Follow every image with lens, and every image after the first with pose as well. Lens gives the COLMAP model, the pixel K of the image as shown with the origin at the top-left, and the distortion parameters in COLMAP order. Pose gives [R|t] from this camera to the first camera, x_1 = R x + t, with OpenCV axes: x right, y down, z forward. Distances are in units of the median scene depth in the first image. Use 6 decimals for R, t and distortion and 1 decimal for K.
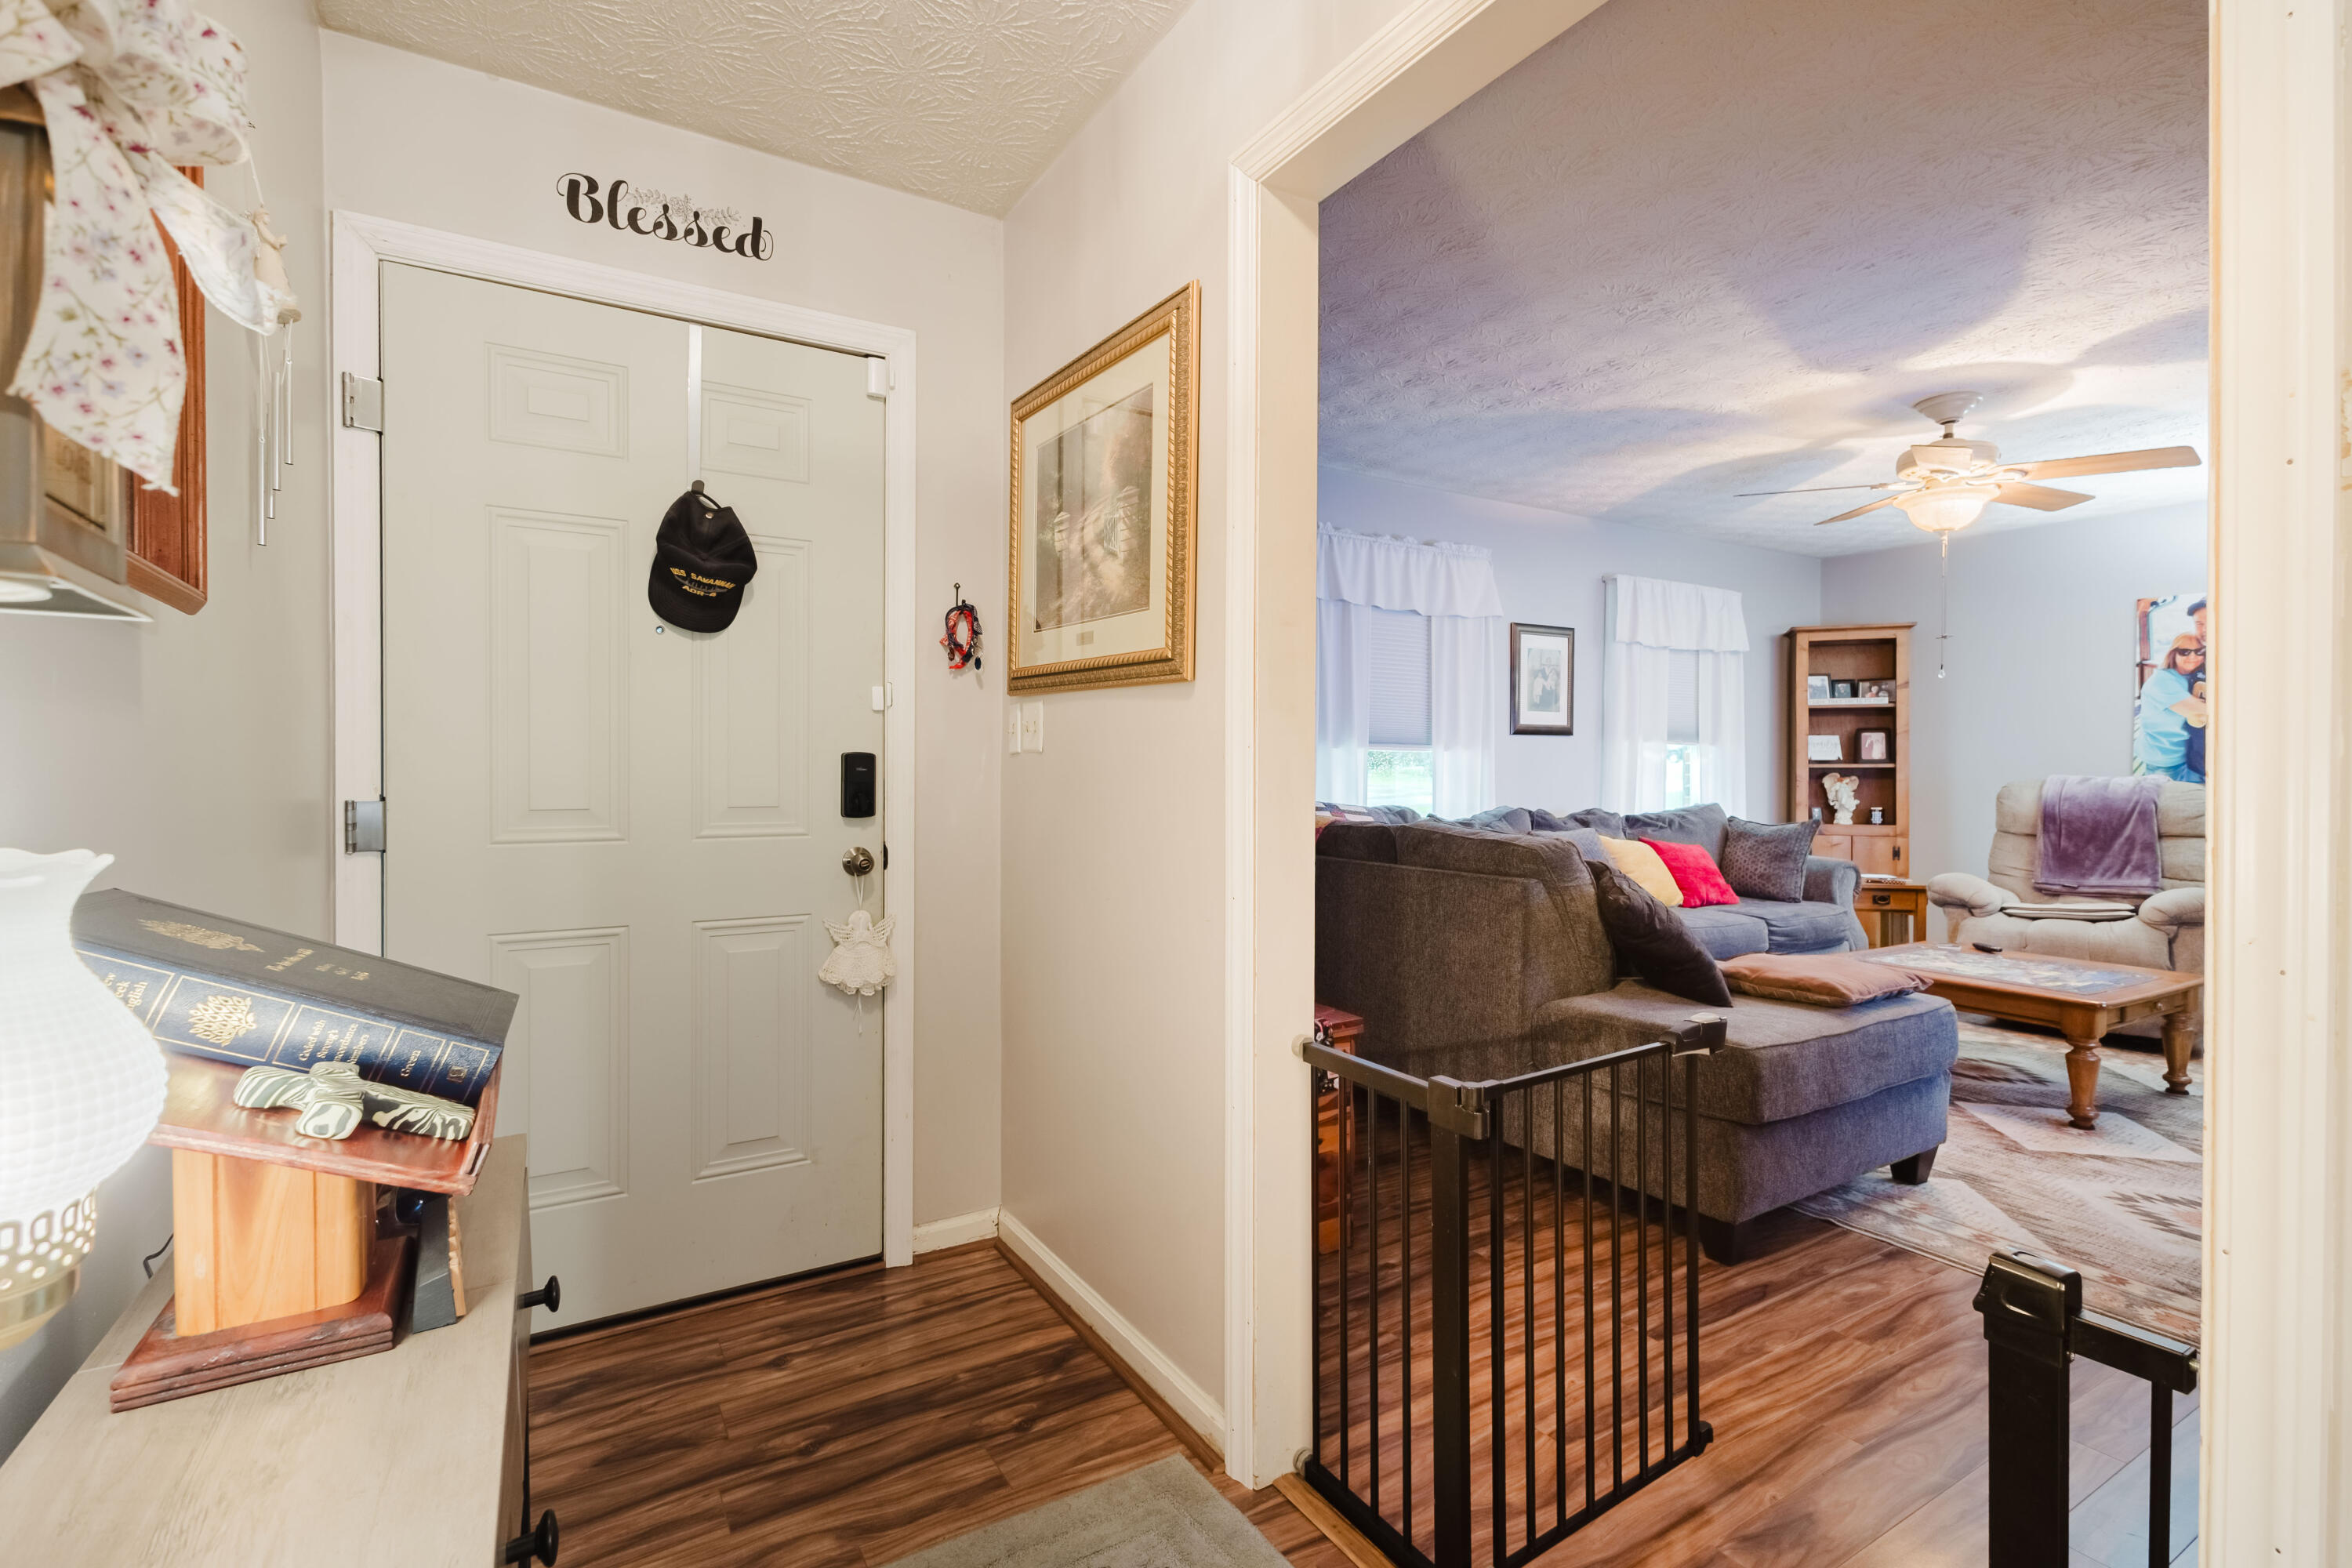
lens RADIAL K [[1083.9, 0, 1175.4], [0, 1083.9, 778.6], [0, 0, 1]] dist [0.012601, -0.002747]
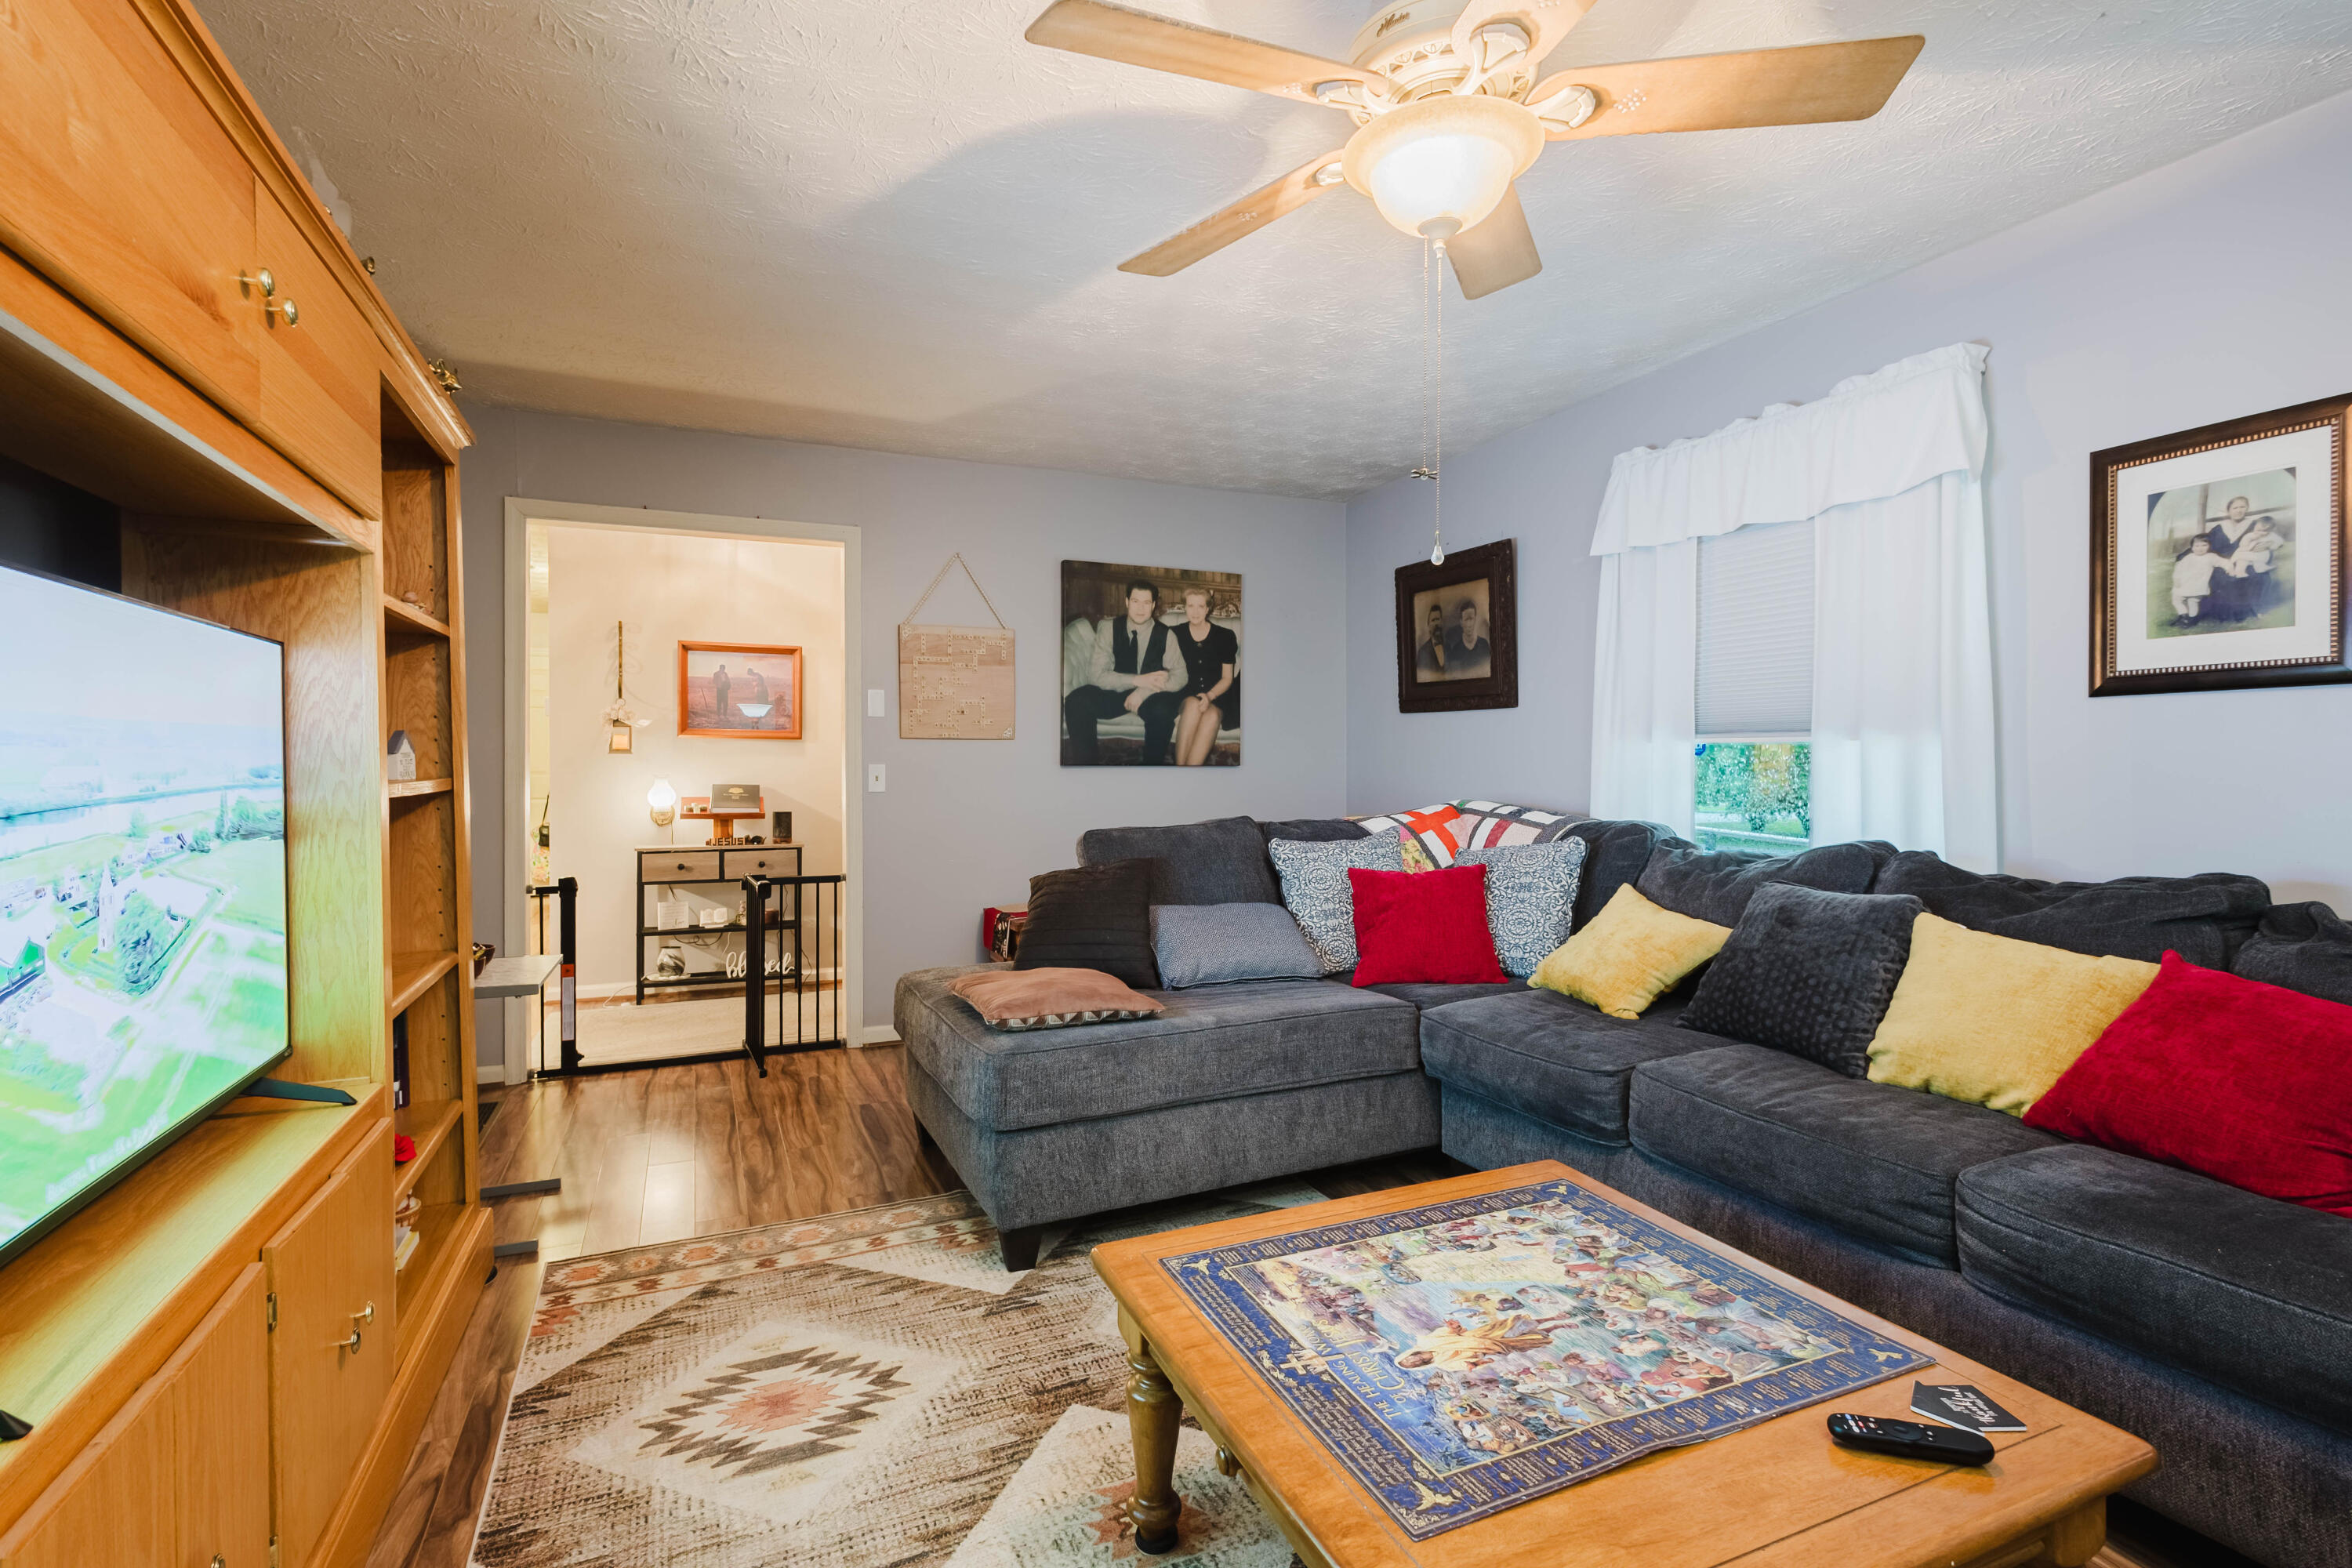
lens RADIAL K [[1083.9, 0, 1175.4], [0, 1083.9, 778.6], [0, 0, 1]] dist [0.012601, -0.002747]
pose [[-0.127033, 0.007995, -0.991866, 0.881847], [-0.012778, 0.999871, 0.009696, -0.006243], [0.991816, 0.013906, -0.126915, 0.728209]]
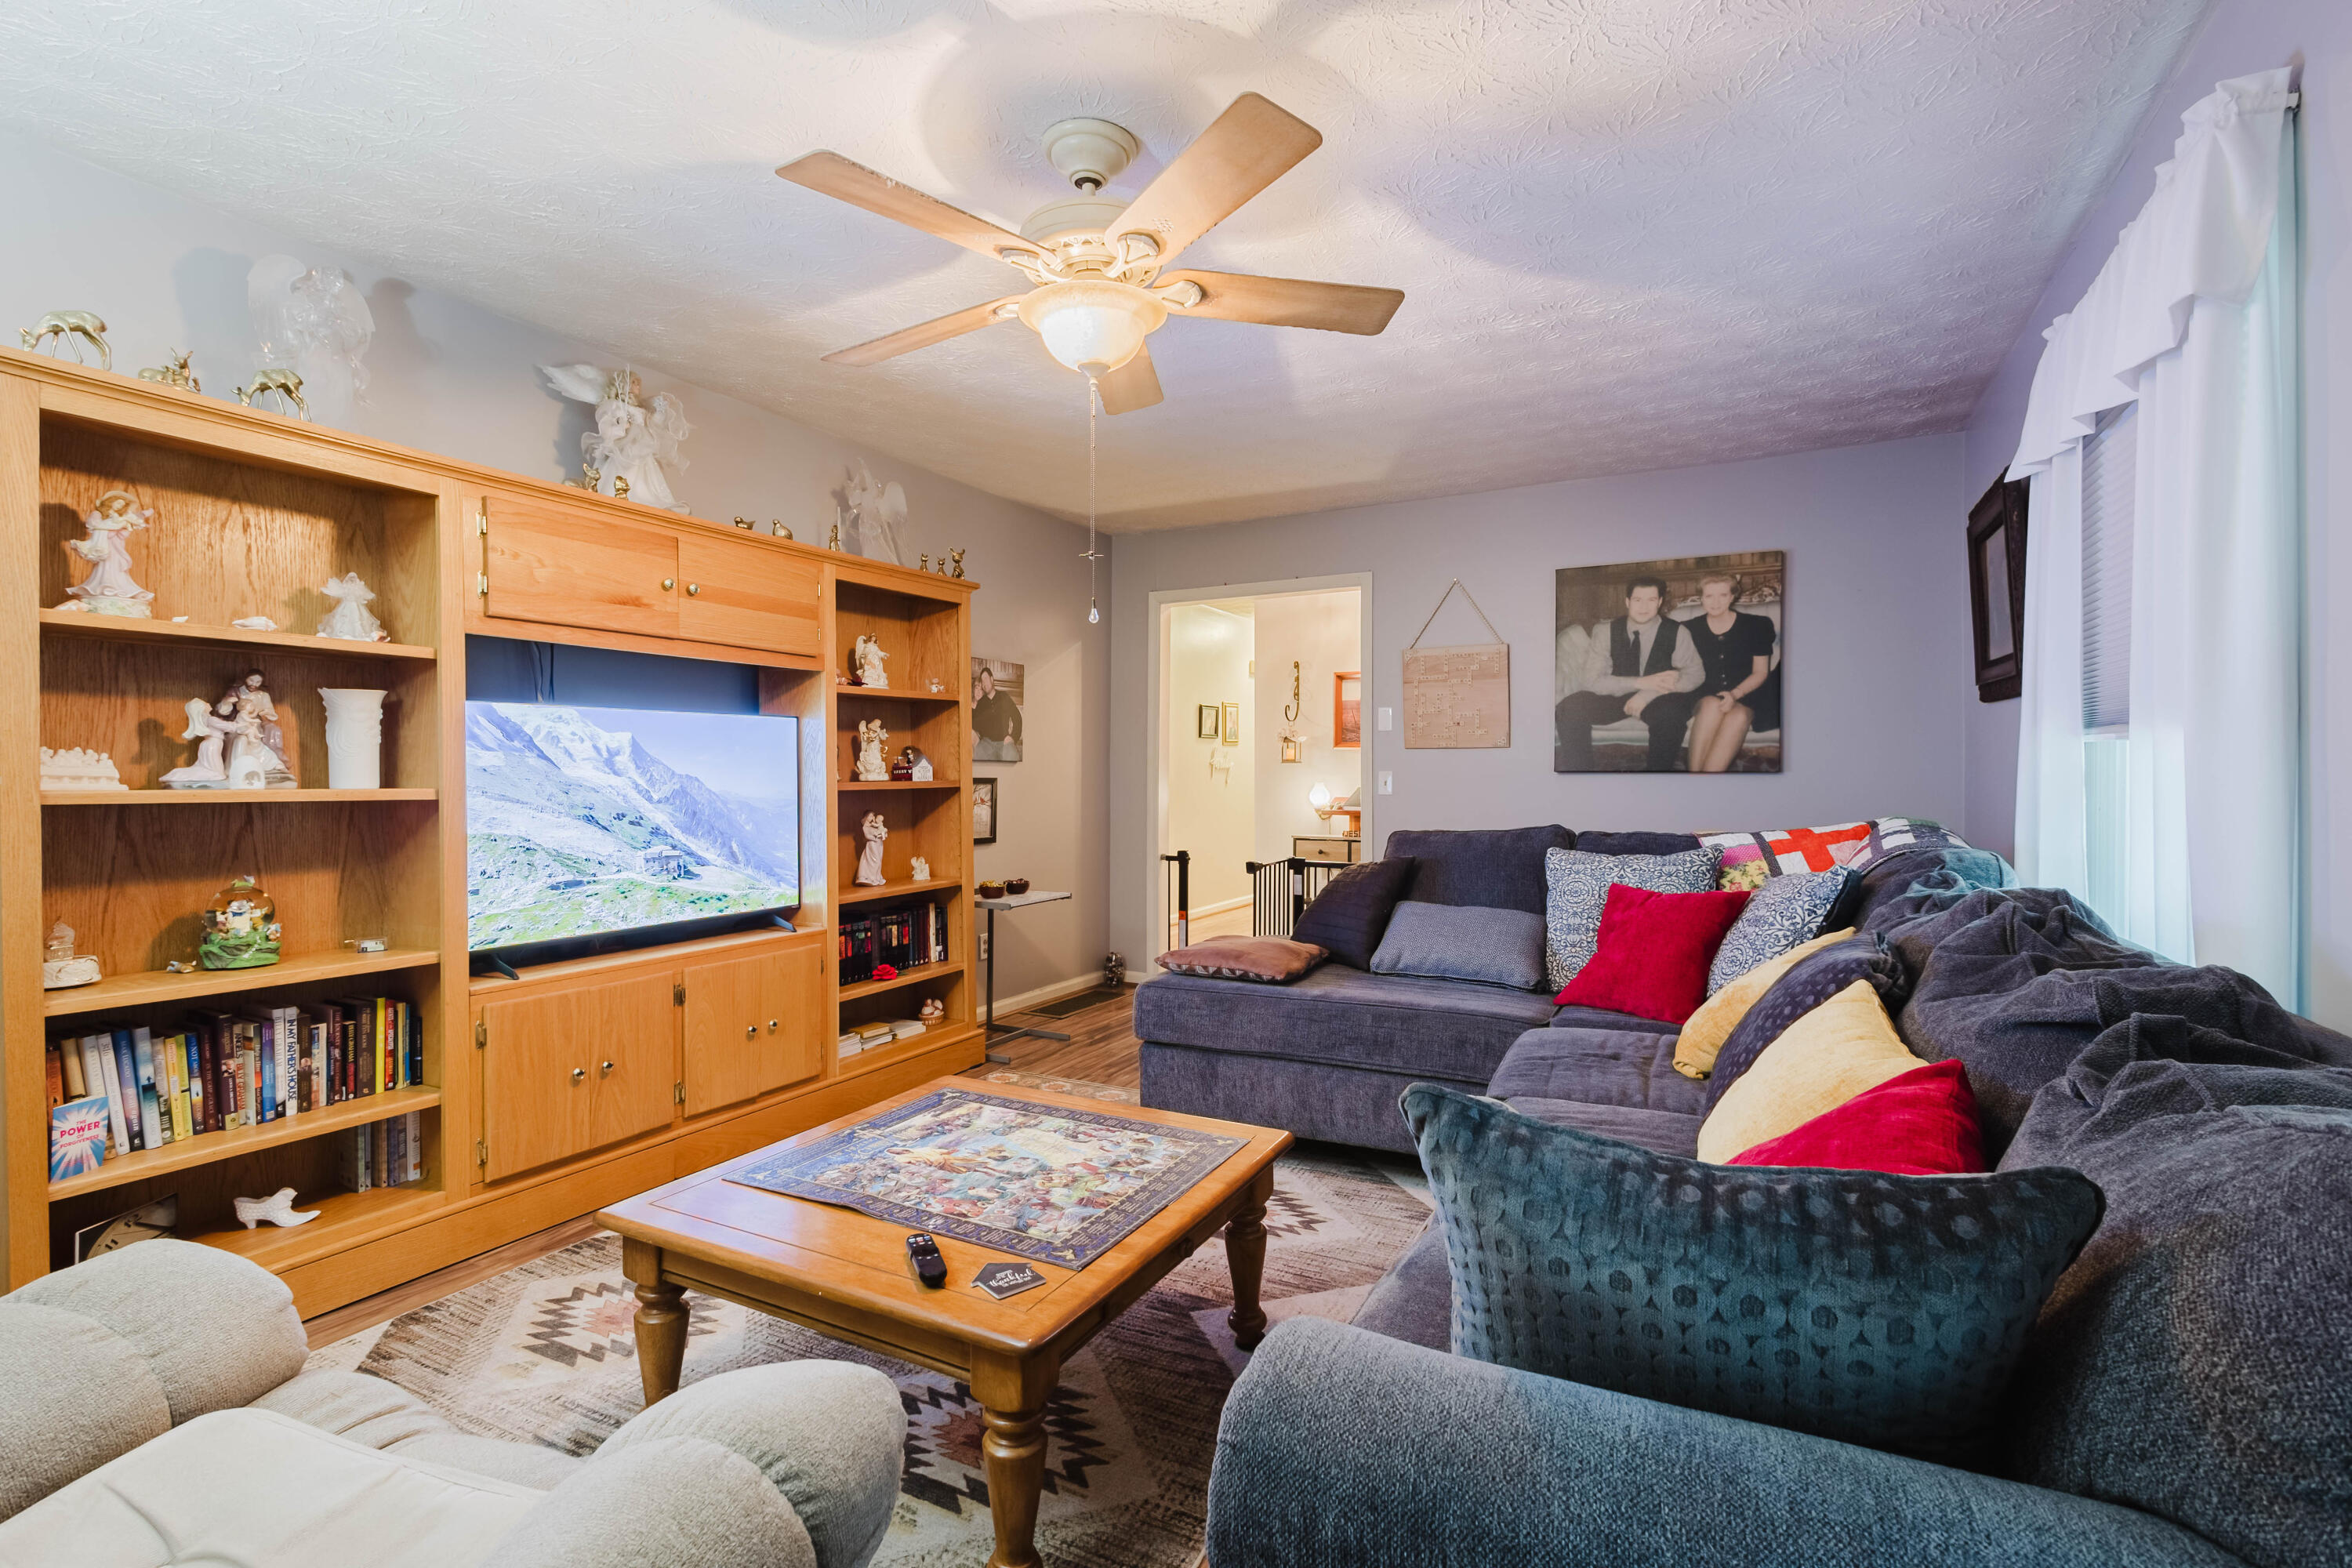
lens RADIAL K [[1083.9, 0, 1175.4], [0, 1083.9, 778.6], [0, 0, 1]] dist [0.012601, -0.002747]
pose [[-0.859353, 0.000463, -0.511383, 0.735984], [-0.008990, 0.999831, 0.016011, -0.014023], [0.511305, 0.018356, -0.859203, 1.162591]]
